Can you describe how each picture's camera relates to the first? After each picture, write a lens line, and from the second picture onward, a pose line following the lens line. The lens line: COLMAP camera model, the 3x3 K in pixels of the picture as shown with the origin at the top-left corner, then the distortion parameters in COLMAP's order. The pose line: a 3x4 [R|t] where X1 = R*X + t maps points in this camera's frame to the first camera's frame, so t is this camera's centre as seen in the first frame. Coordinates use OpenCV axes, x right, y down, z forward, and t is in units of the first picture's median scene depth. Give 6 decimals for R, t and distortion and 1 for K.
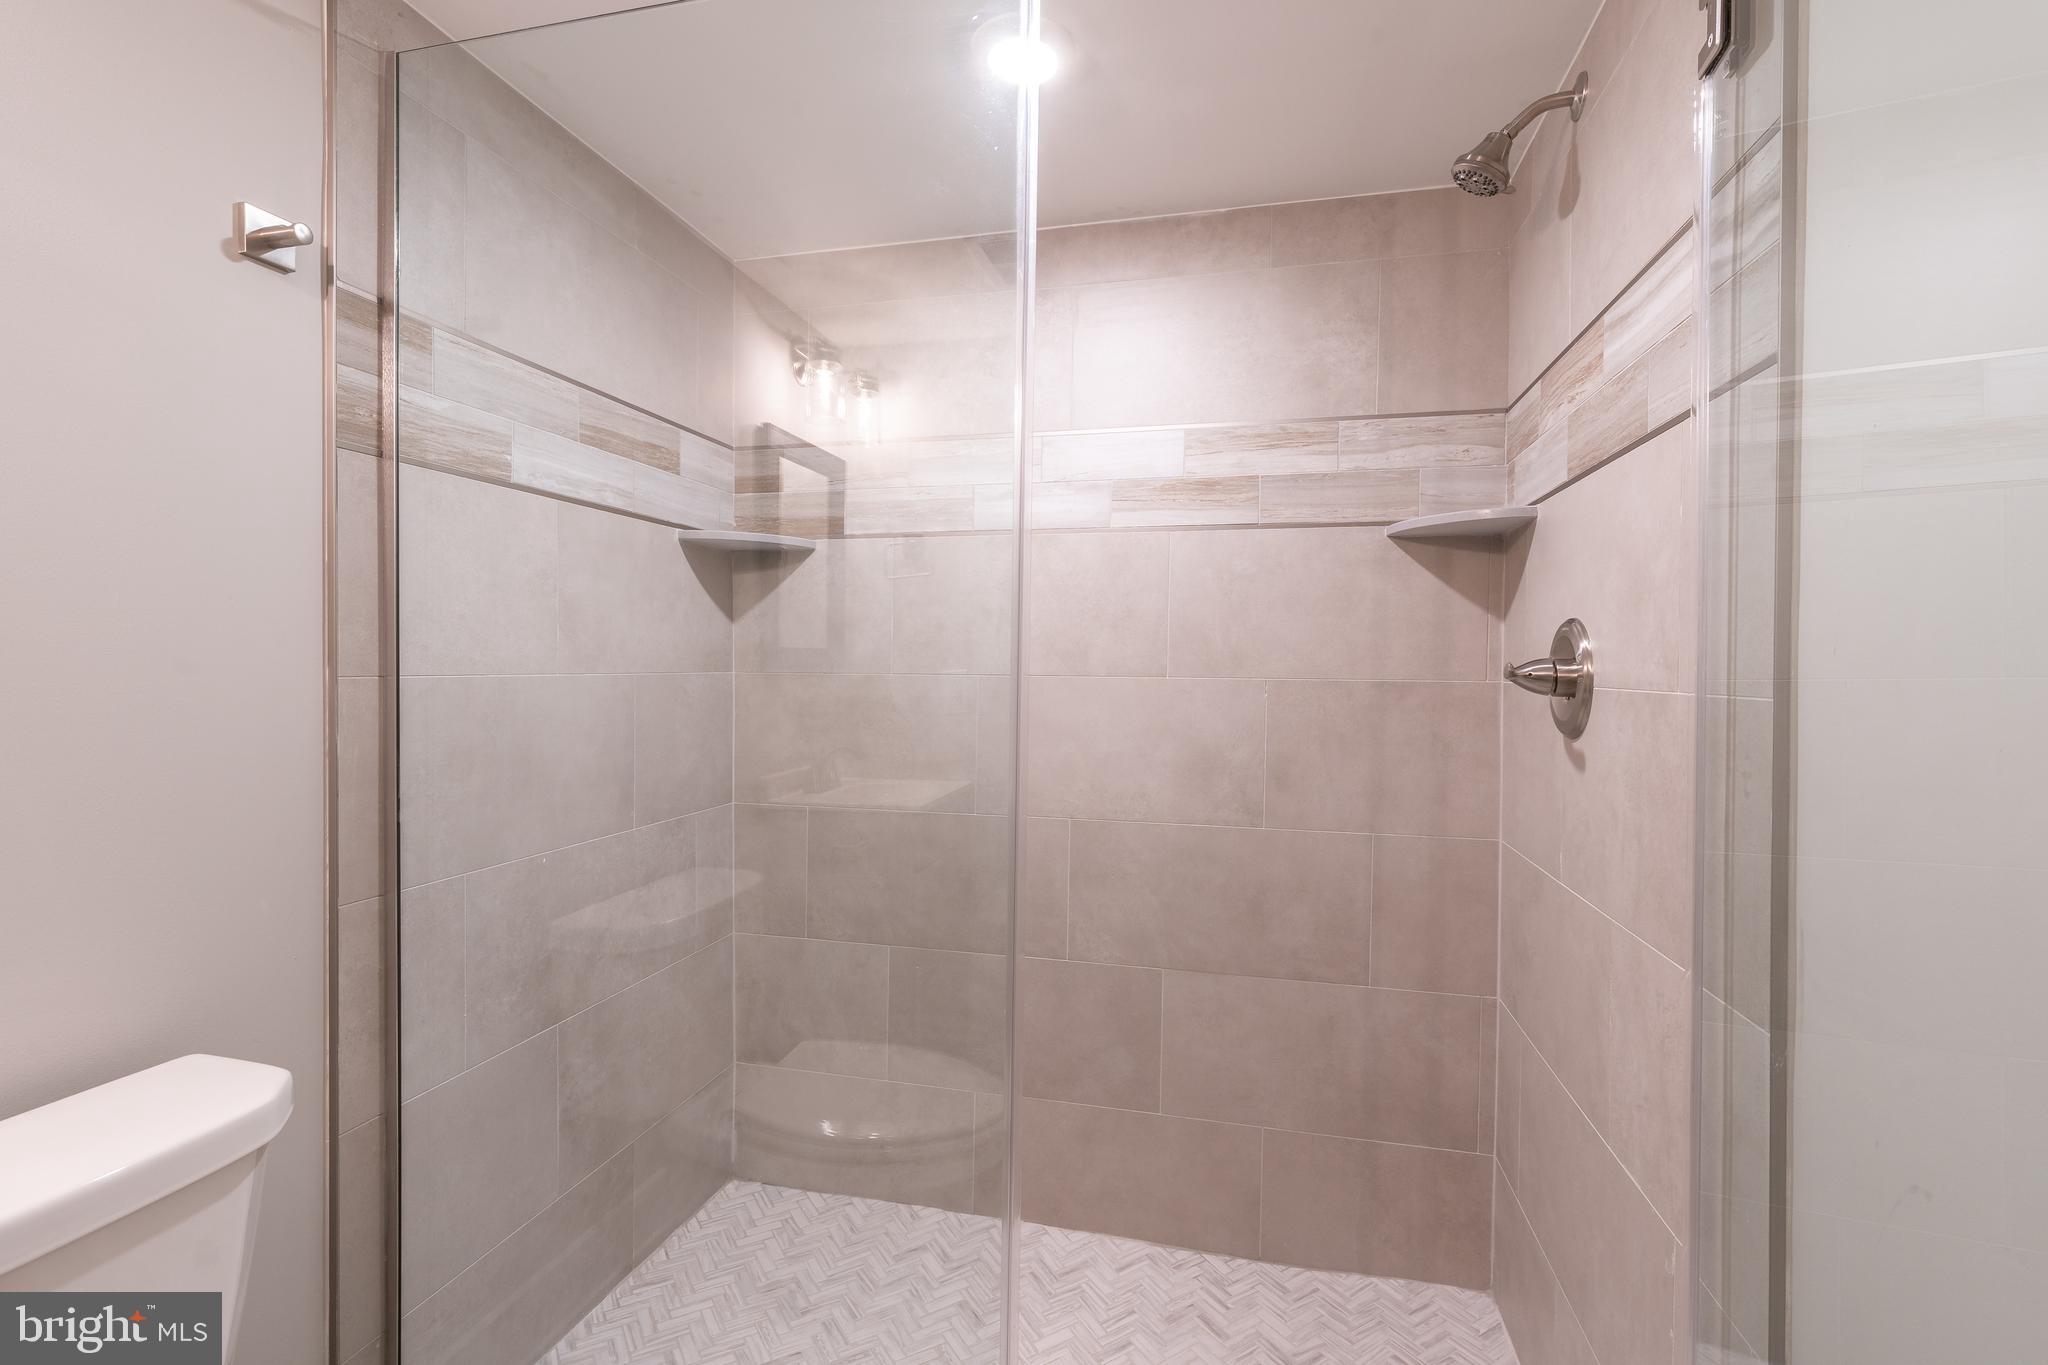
lens RADIAL K [[928.7, 0, 1028.4], [0, 928.7, 659.3], [0, 0, 1]] dist [0.002886, 0.000774]
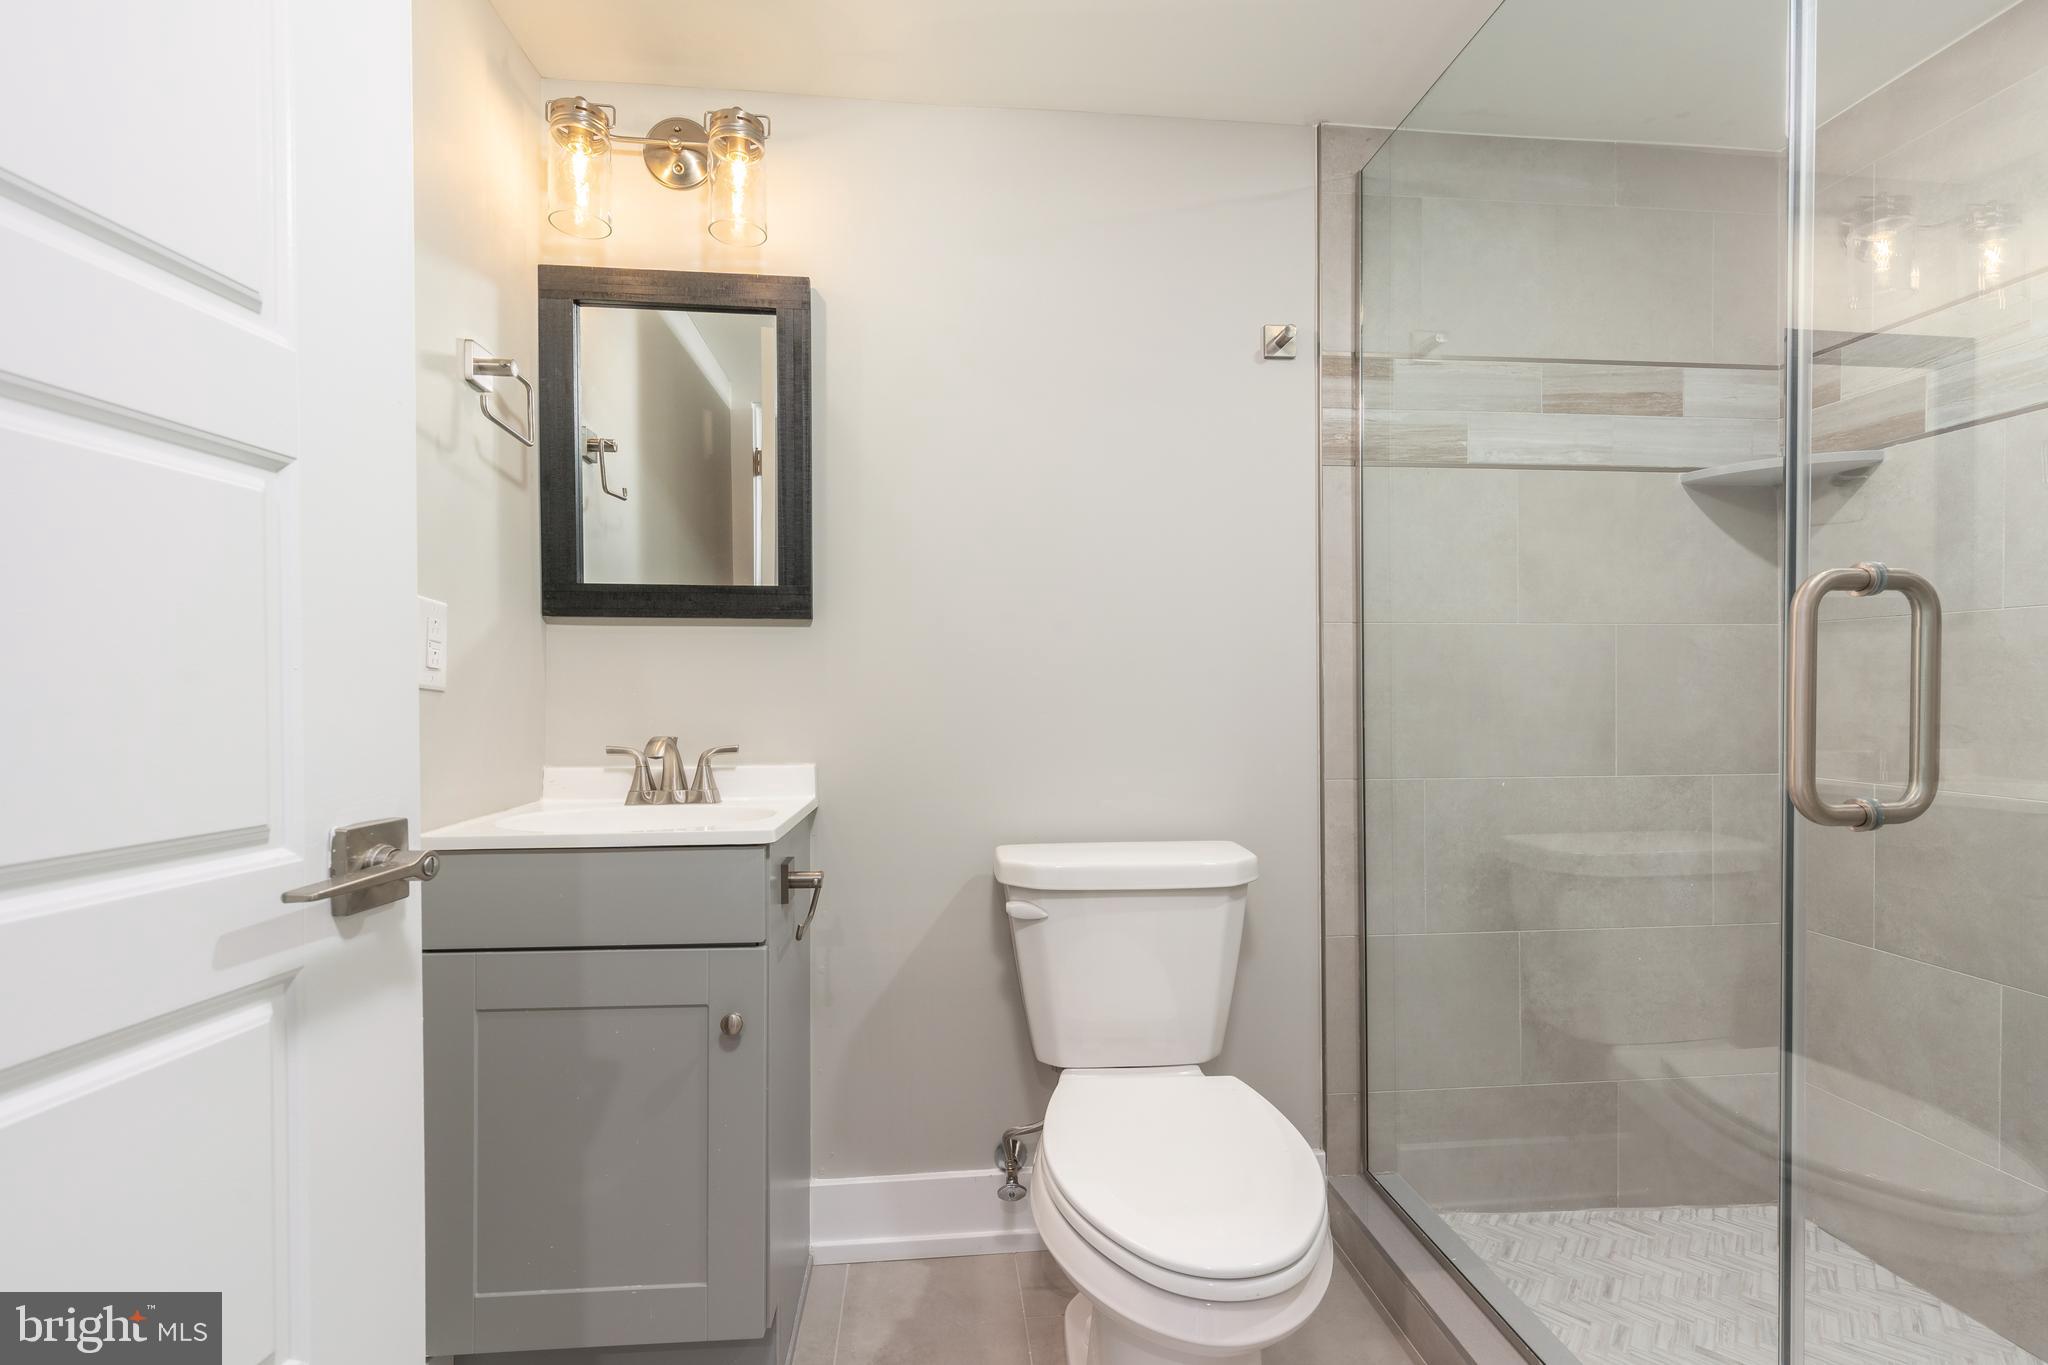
lens RADIAL K [[946.9, 0, 1024.0], [0, 946.9, 682.5], [0, 0, 1]] dist [0.004255, 0.000461]
pose [[0.328792, -0.013360, -0.944308, 0.370424], [0.010266, 0.999891, -0.010572, 0.090875], [0.944347, -0.006218, 0.328893, 0.050766]]
